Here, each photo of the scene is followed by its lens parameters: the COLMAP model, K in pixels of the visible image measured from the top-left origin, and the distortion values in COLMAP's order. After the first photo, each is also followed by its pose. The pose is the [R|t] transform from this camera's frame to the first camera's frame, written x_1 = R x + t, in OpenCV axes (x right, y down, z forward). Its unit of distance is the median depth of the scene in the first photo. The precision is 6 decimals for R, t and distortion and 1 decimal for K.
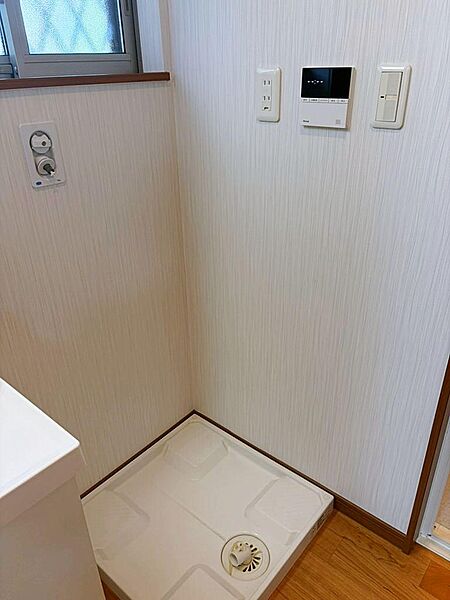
lens RADIAL K [[457.0, 0, 227.7], [0, 457.0, 303.8], [0, 0, 1]] dist [0.044827, -0.055395]
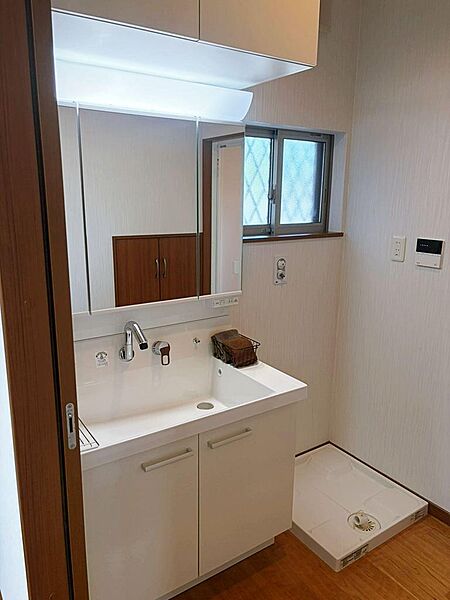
lens RADIAL K [[457.0, 0, 219.1], [0, 457.0, 299.2], [0, 0, 1]] dist [0.044827, -0.055395]
pose [[0.961682, 0.089724, -0.259072, -0.118453], [-0.153239, 0.959462, -0.236540, 0.329048], [0.227347, 0.267176, 0.936446, -0.940294]]
